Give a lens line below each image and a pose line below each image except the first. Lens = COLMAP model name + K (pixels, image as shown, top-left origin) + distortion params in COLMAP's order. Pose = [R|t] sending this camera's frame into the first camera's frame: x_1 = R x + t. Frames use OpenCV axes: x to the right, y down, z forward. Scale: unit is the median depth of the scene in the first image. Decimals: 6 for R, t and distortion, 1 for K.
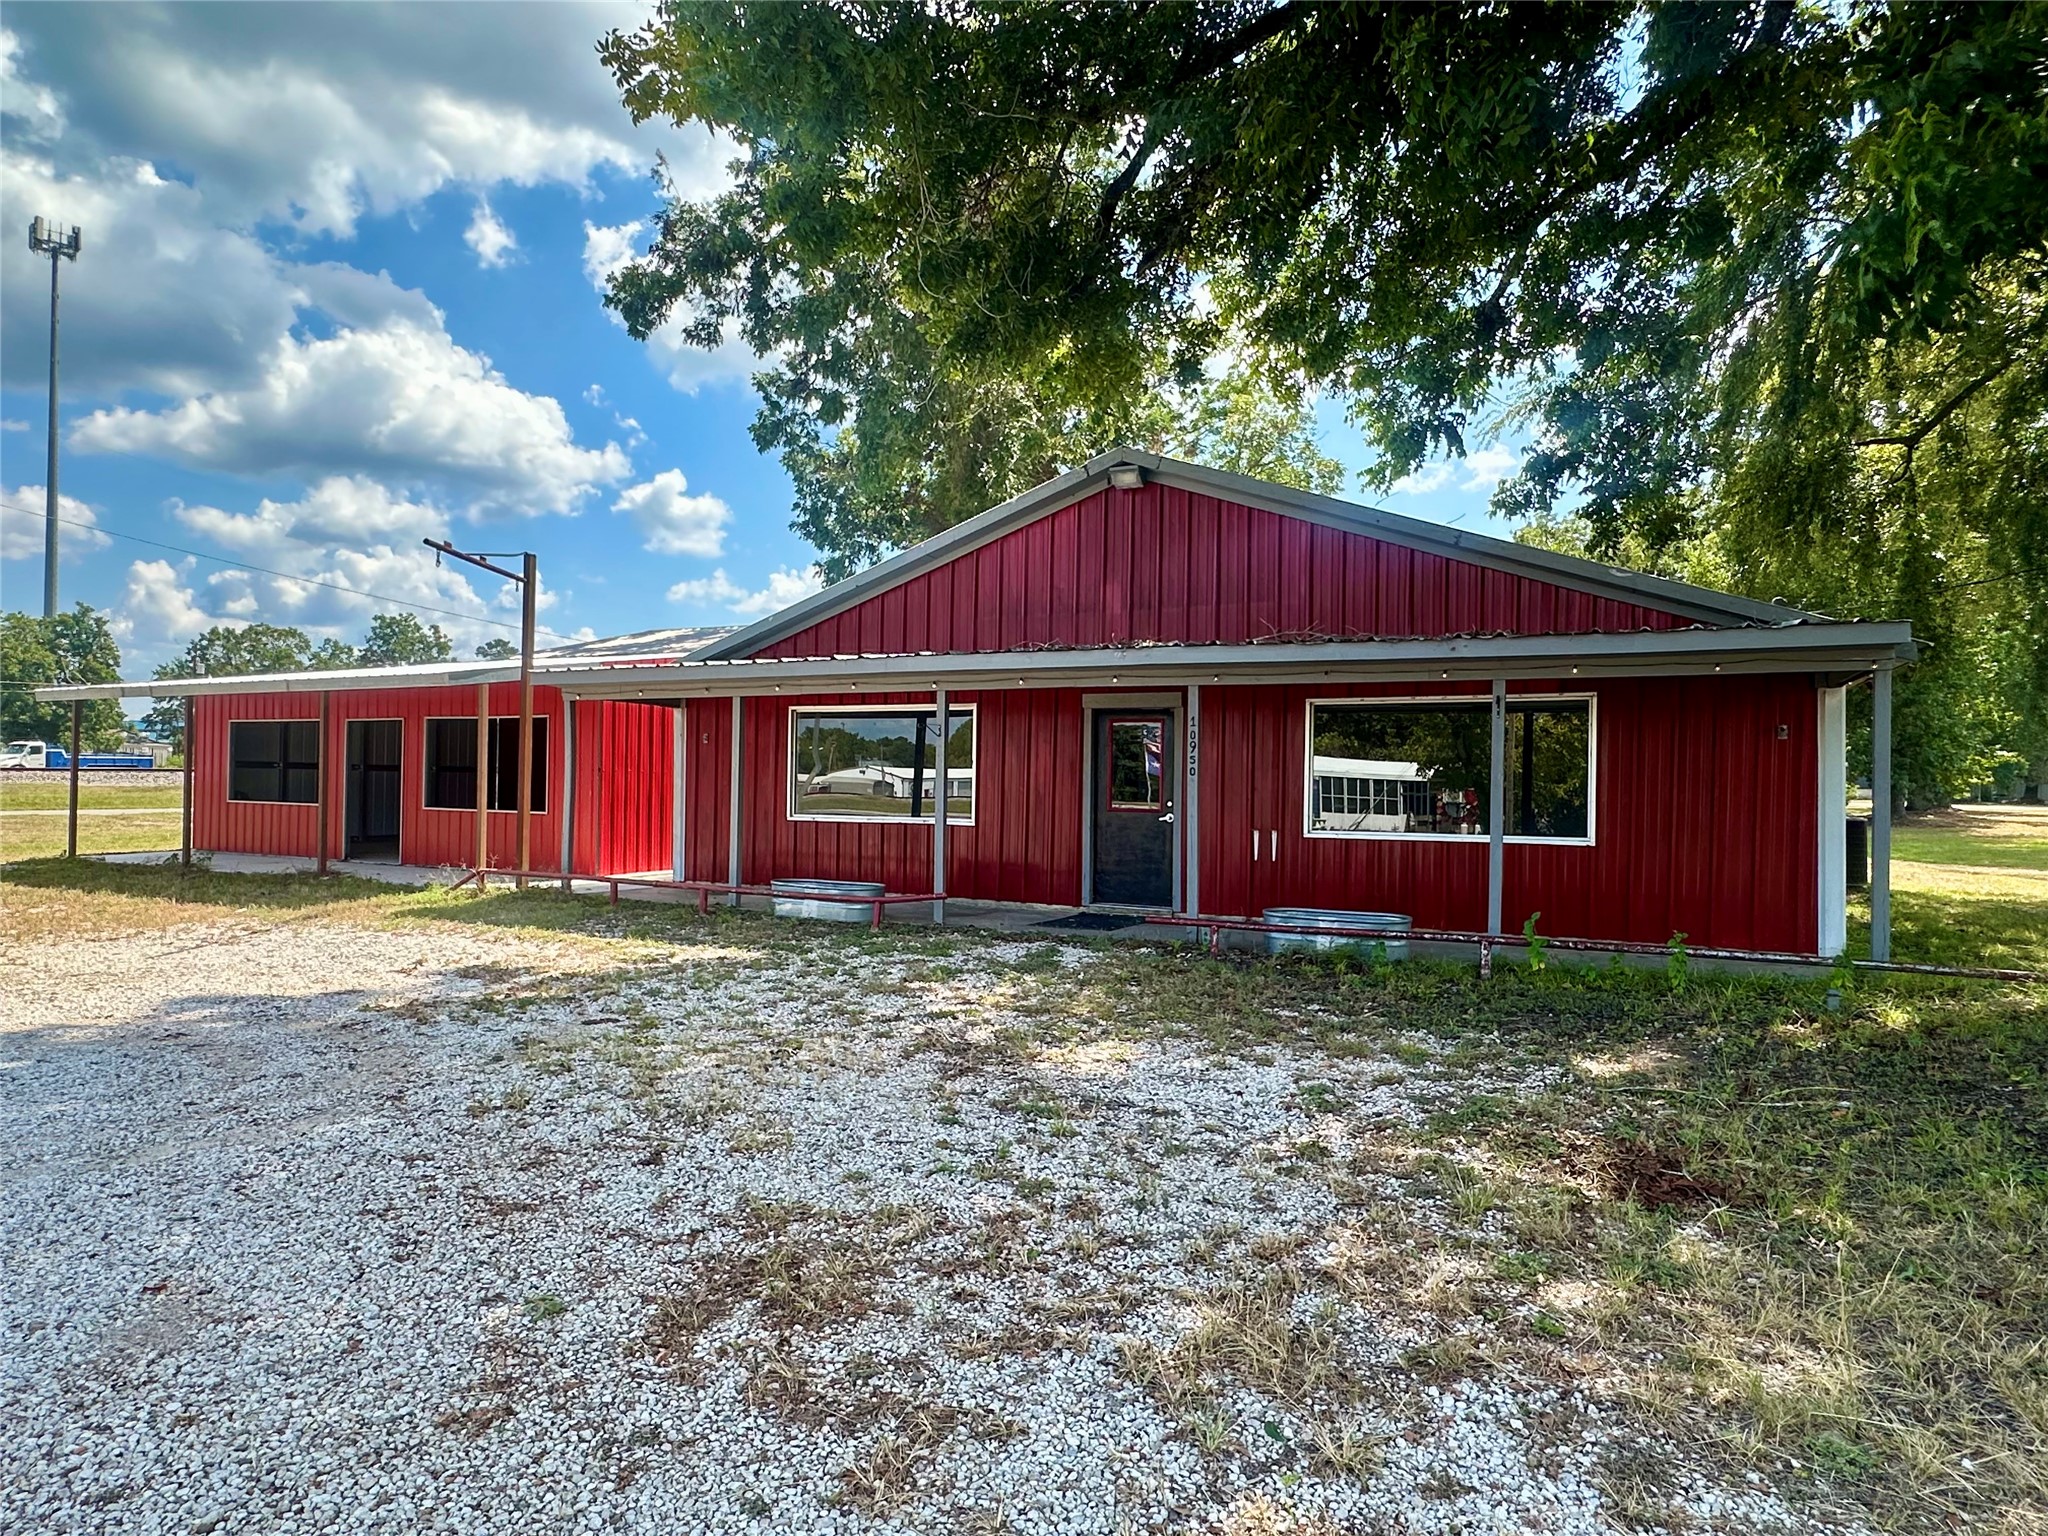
lens RADIAL K [[1172.3, 0, 1024.0], [0, 1172.3, 768.0], [0, 0, 1]] dist [-0.015443, 0.001296]
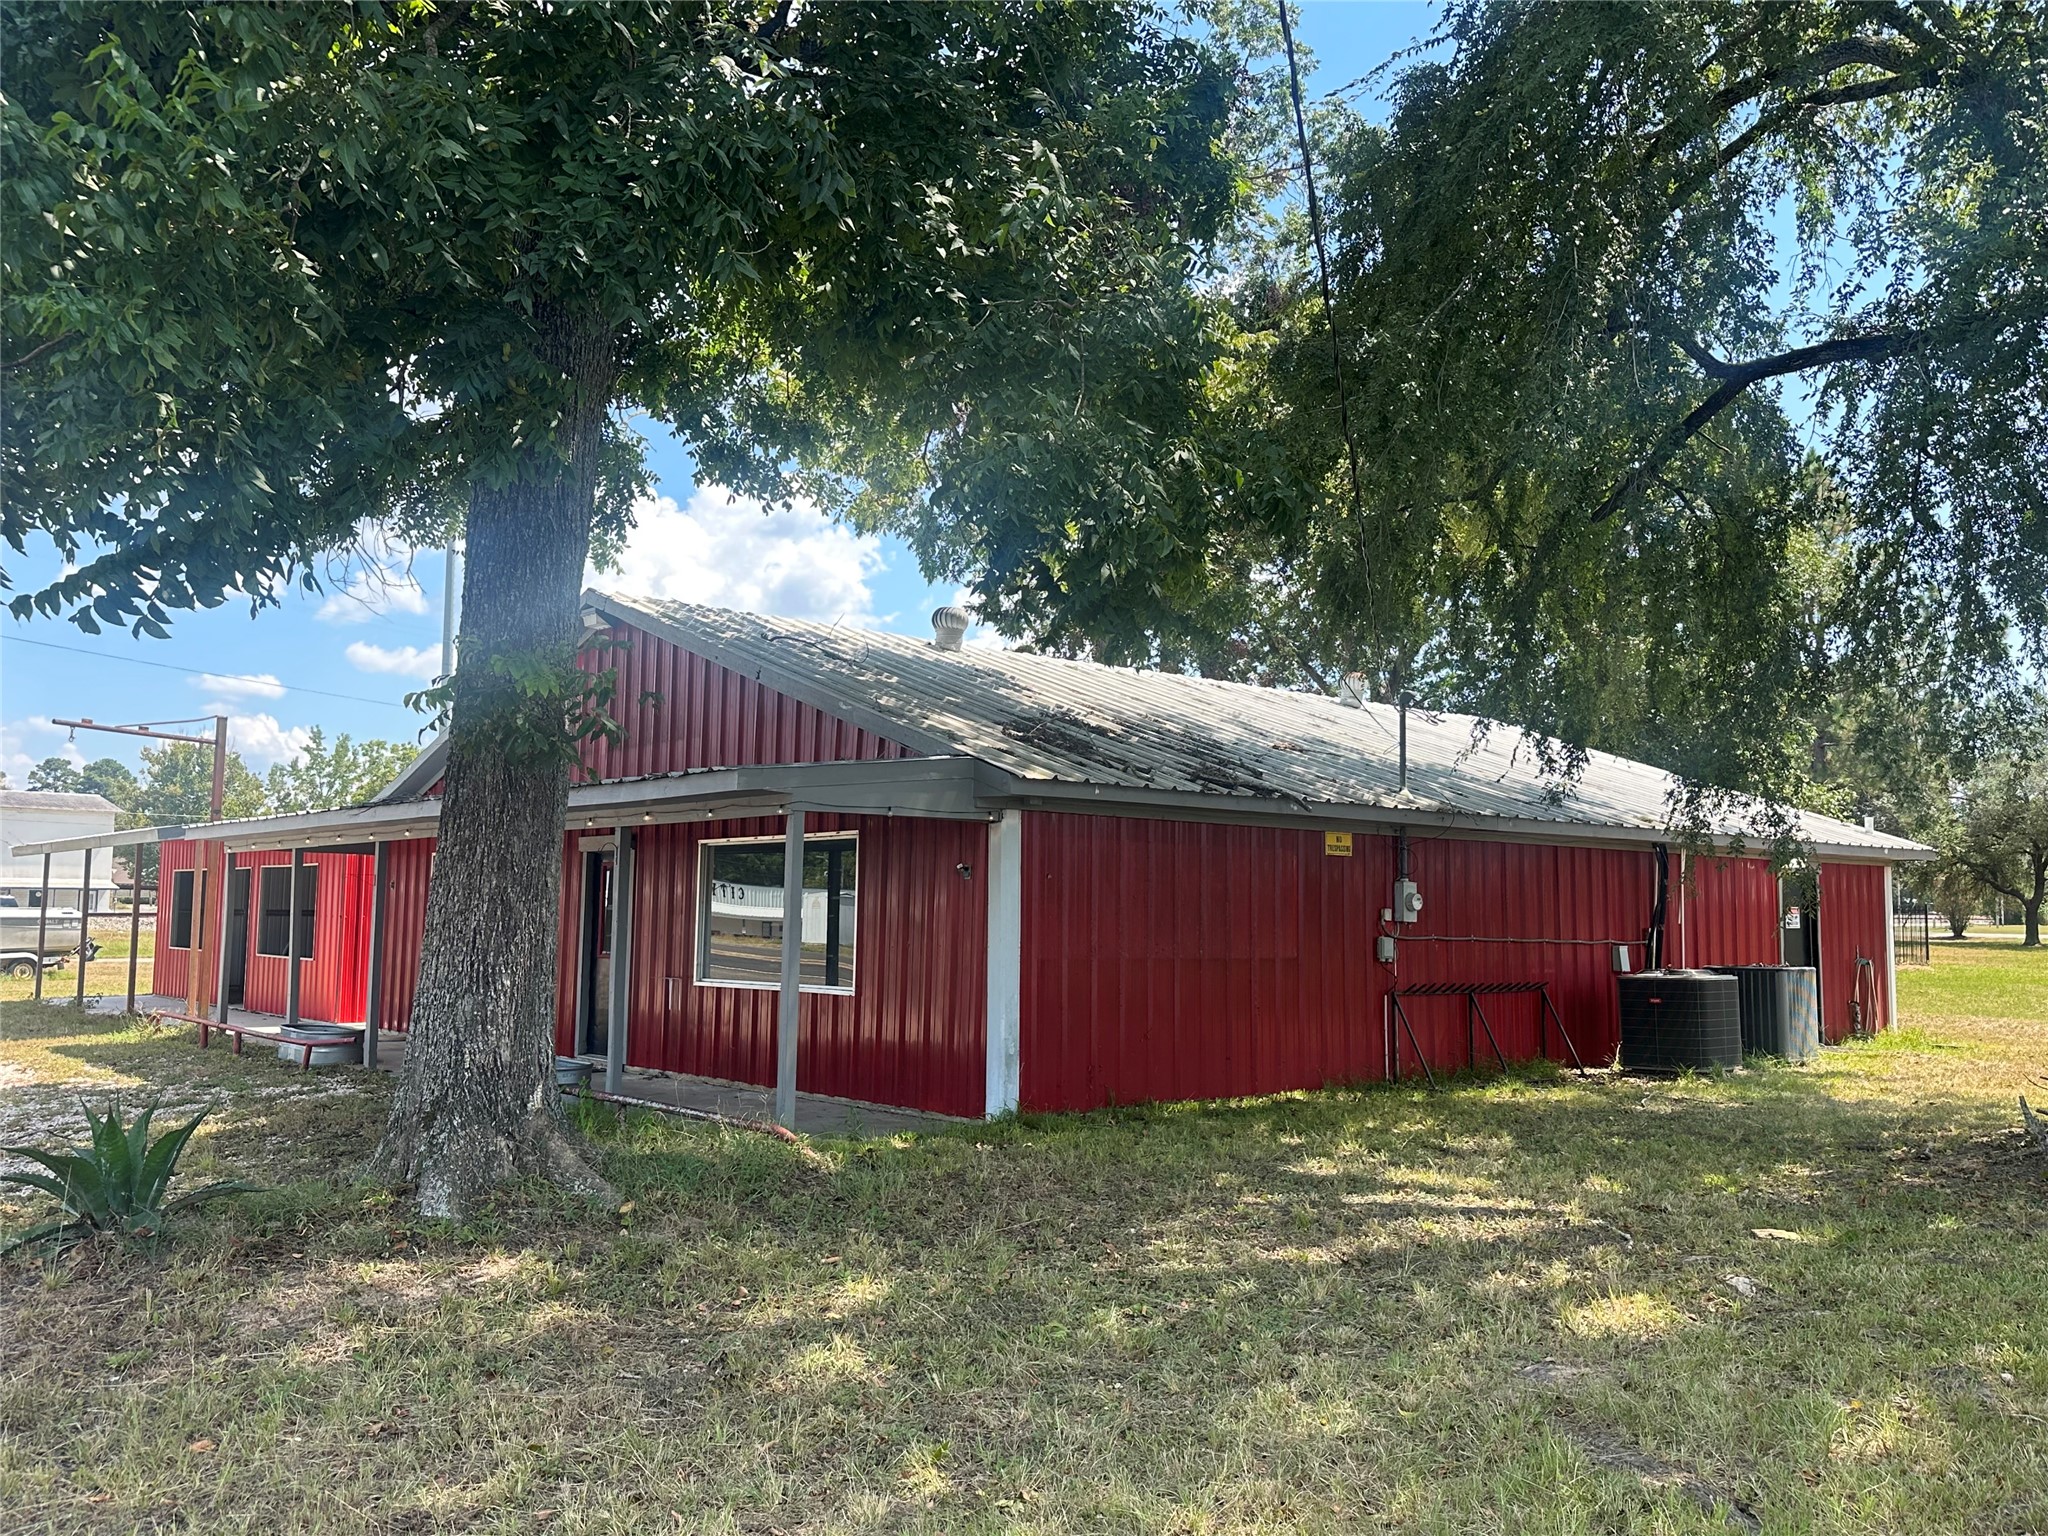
lens RADIAL K [[1588.5, 0, 1024.0], [0, 1588.5, 768.0], [0, 0, 1]] dist [0.004215, 0.001125]
pose [[0.936524, -0.042895, -0.347970, 0.931501], [0.015806, 0.996644, -0.080319, -0.009234], [0.350248, 0.069720, 0.934059, -0.120552]]
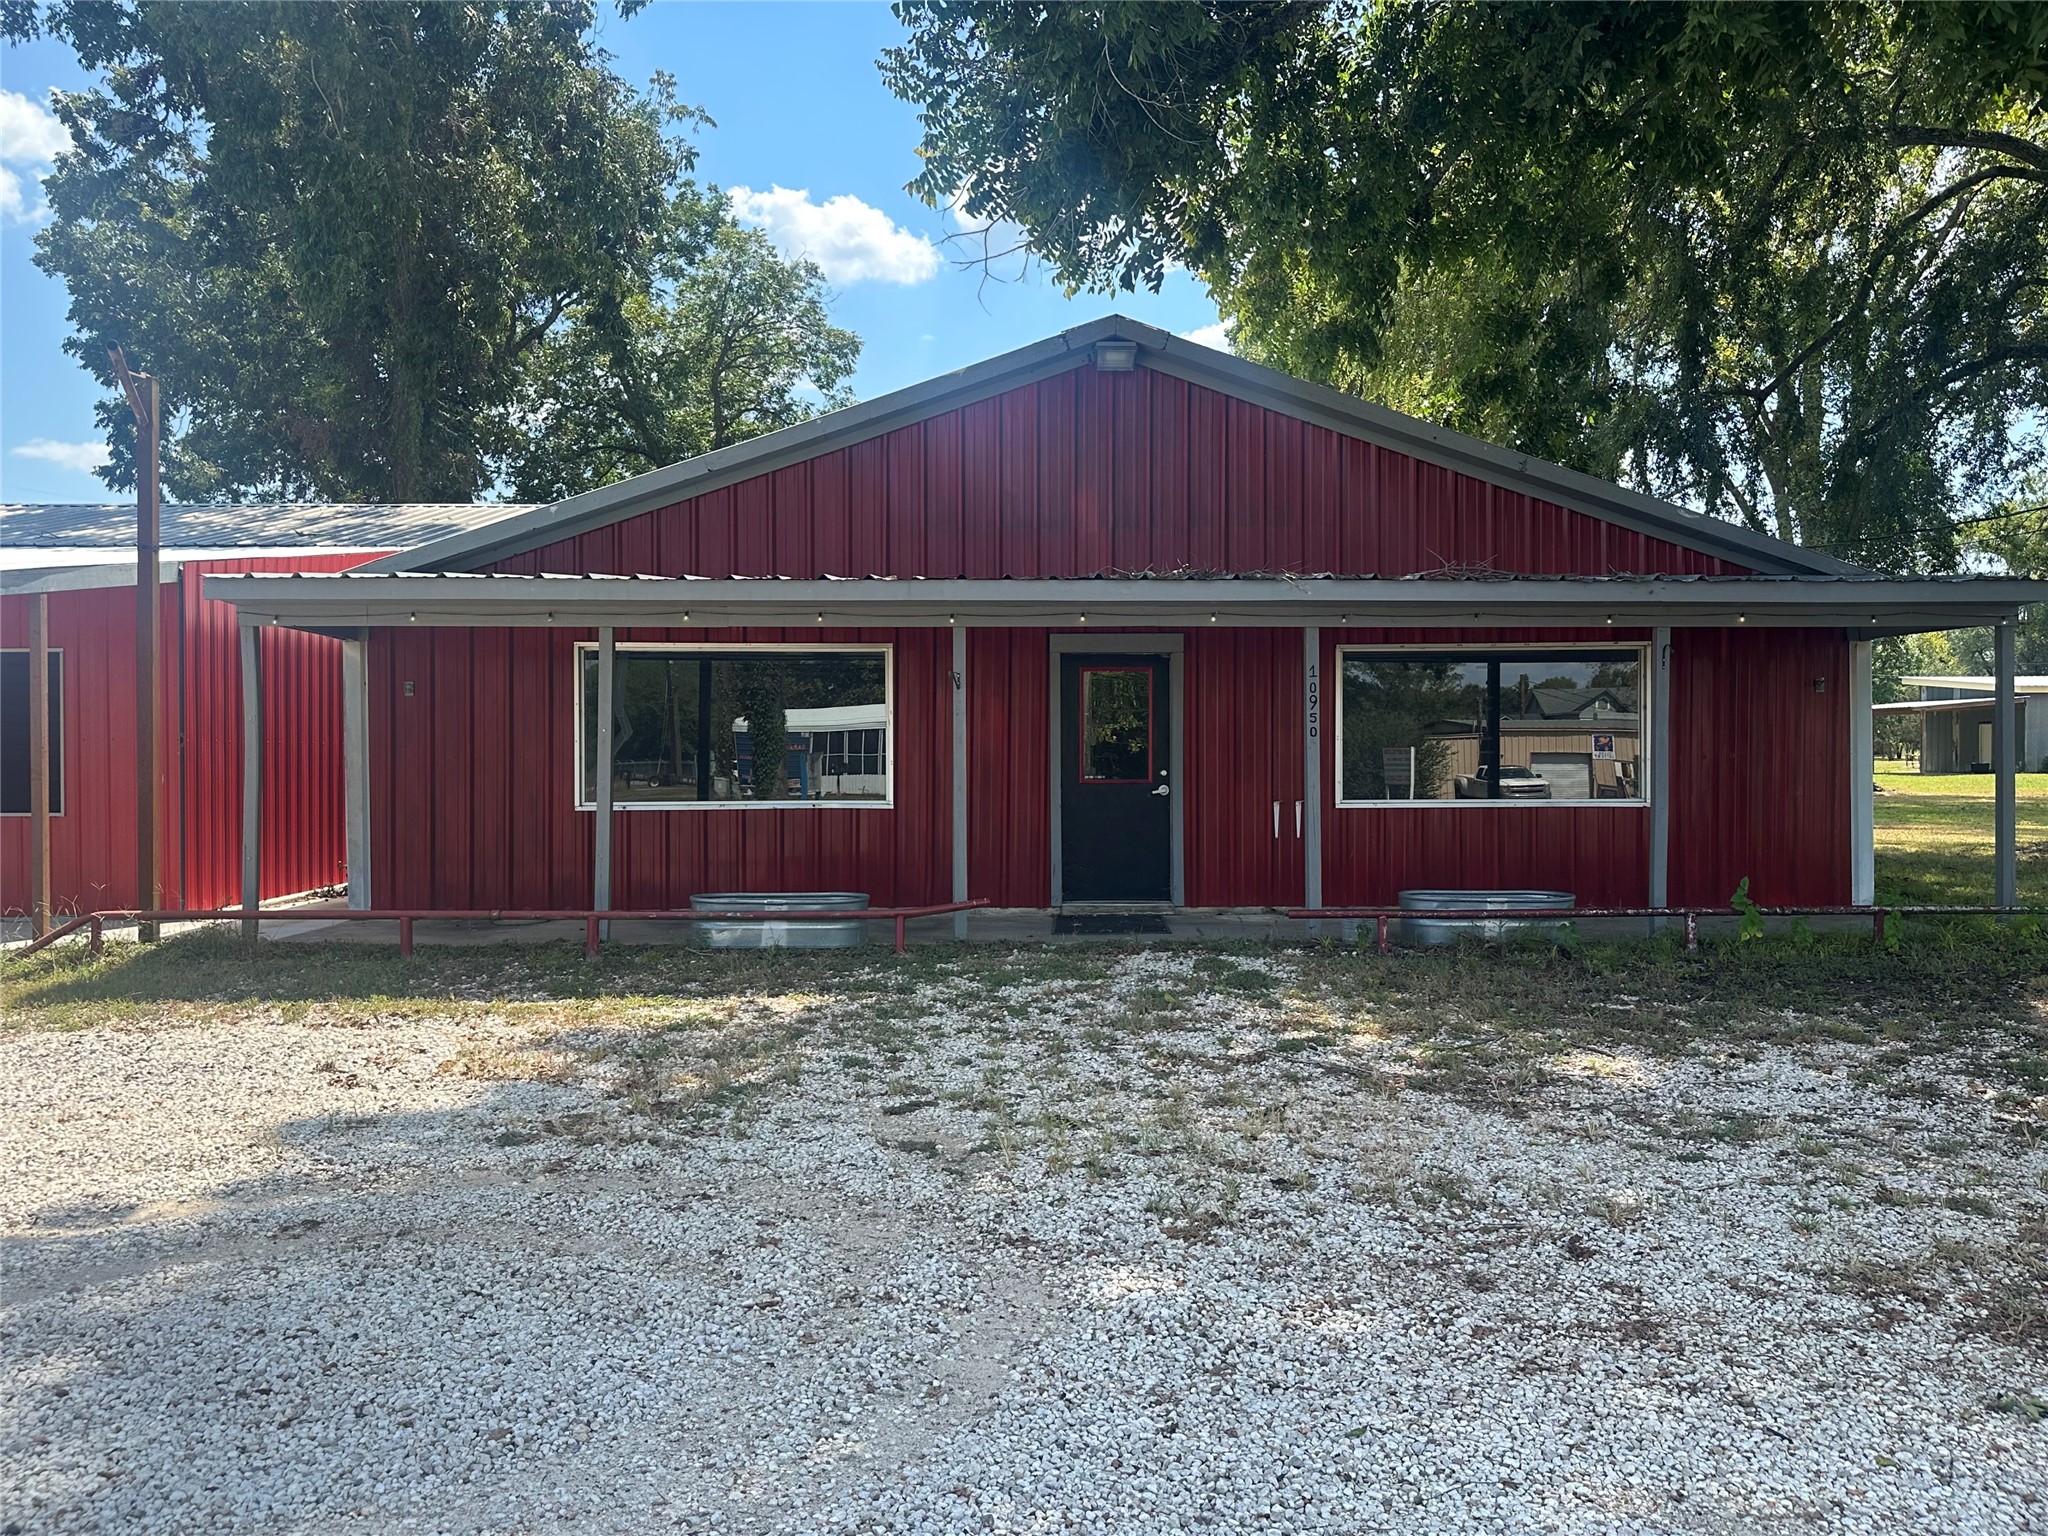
lens RADIAL K [[1529.5, 0, 1024.0], [0, 1529.5, 768.0], [0, 0, 1]] dist [0.064137, -0.084868]
pose [[0.892393, -0.021113, 0.450766, -0.453799], [0.008734, 0.999526, 0.029524, -0.004883], [-0.451175, -0.022410, 0.892154, 0.112570]]
